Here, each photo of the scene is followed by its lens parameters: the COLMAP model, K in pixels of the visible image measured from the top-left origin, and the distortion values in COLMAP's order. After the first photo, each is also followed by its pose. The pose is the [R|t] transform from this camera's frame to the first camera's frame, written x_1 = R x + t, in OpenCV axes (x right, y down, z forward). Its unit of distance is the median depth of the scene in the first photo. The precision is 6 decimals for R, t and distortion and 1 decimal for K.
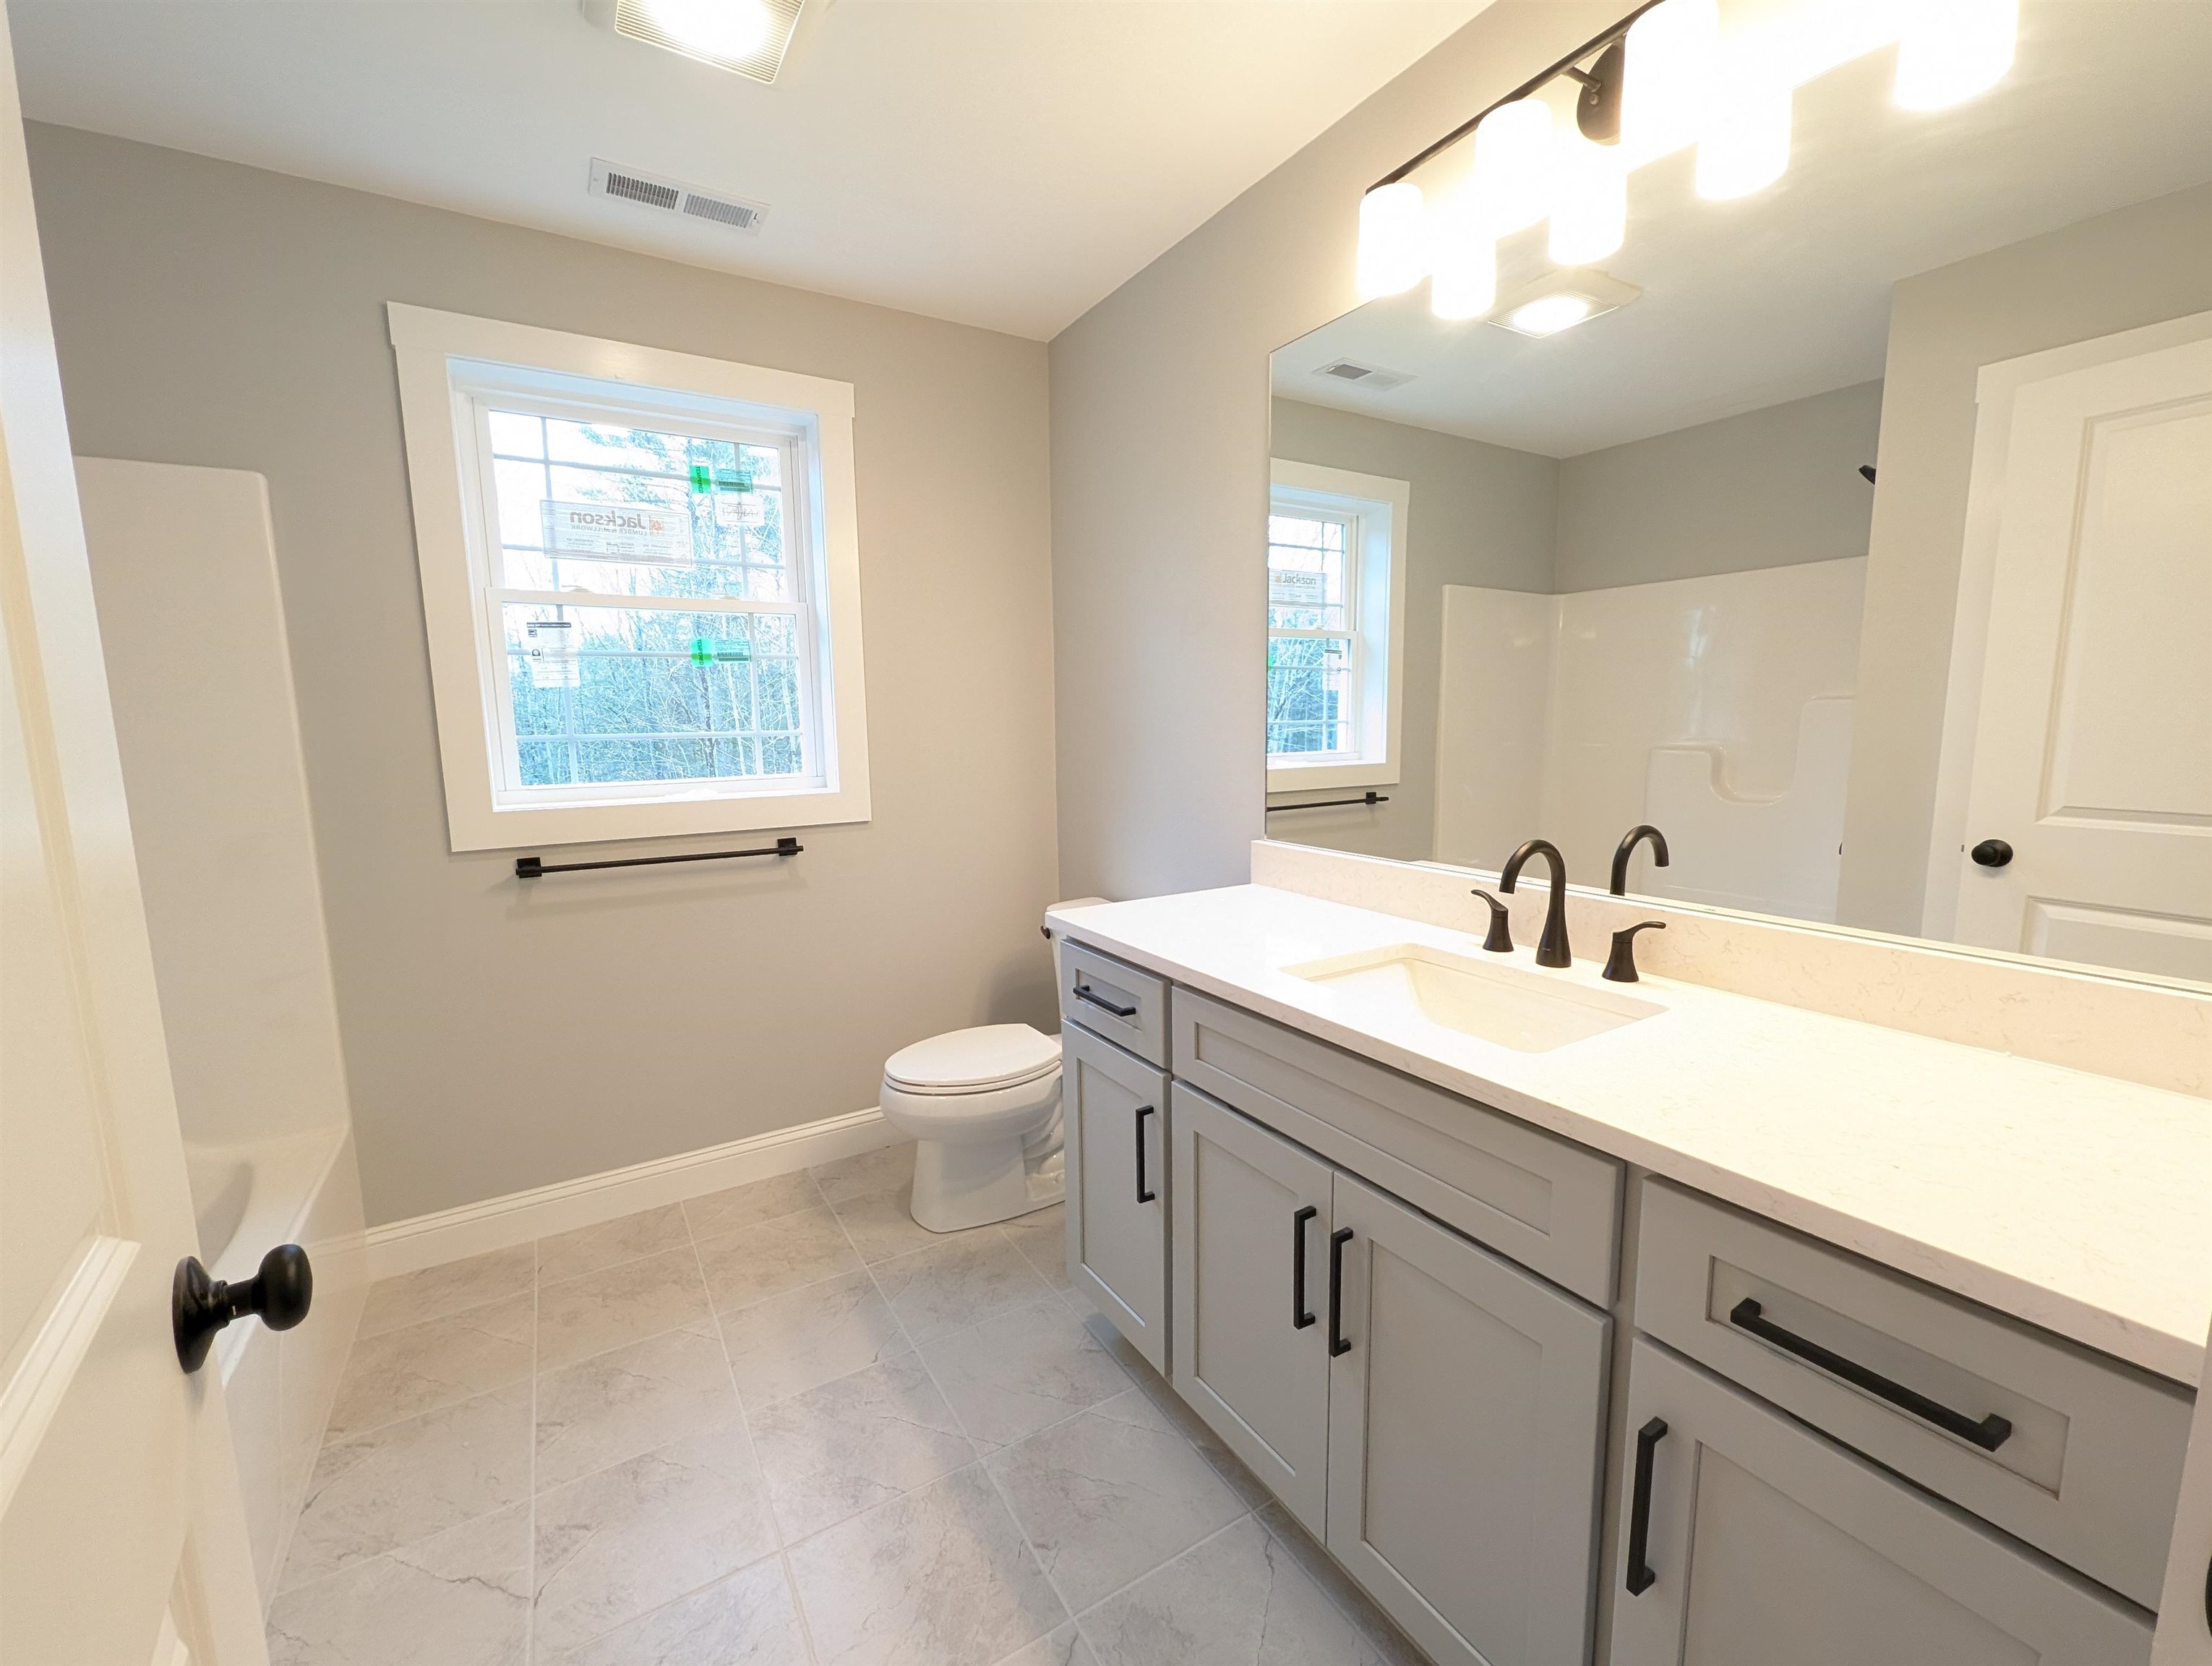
lens RADIAL K [[919.1, 0, 1098.0], [0, 919.1, 828.7], [0, 0, 1]] dist [-0.000108, -0.000425]
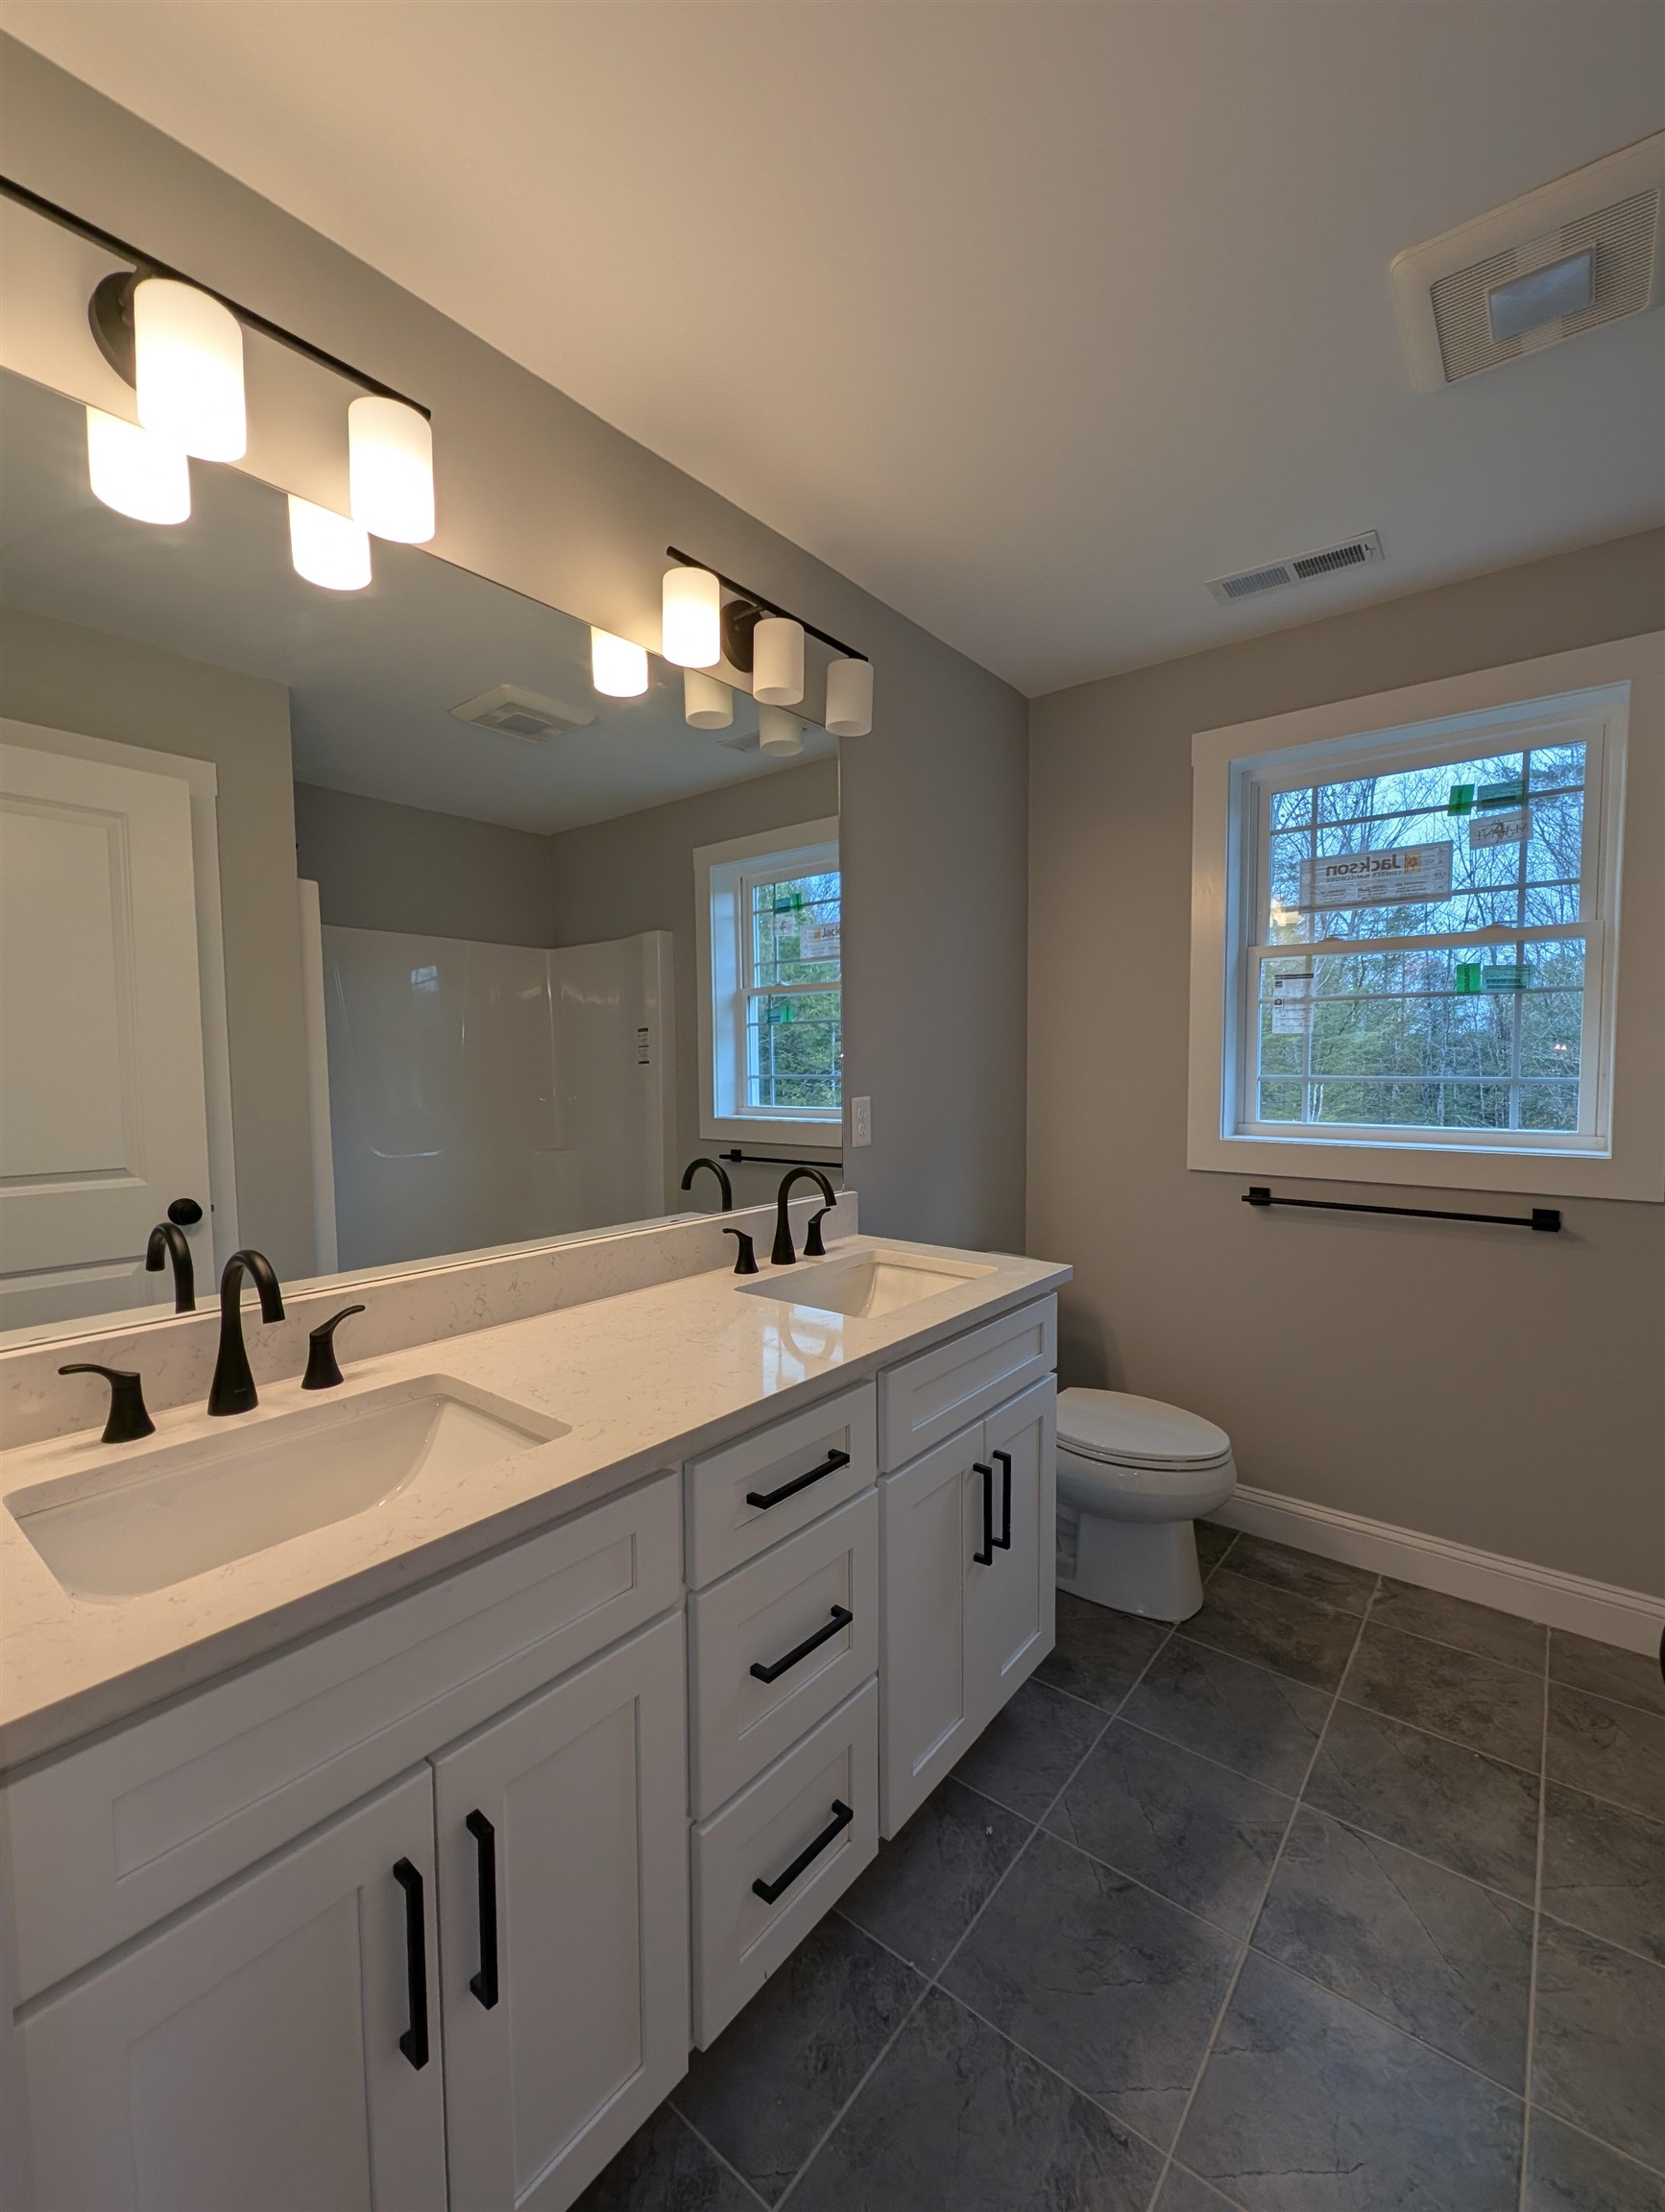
lens RADIAL K [[919.0, 0, 823.8], [0, 919.0, 1118.1], [0, 0, 1]] dist [-0.000108, -0.000425]
pose [[0.343490, 0.067543, -0.936725, 0.230507], [-0.115449, 0.992882, 0.029258, -0.022882], [0.932033, 0.098094, 0.348843, 0.122771]]
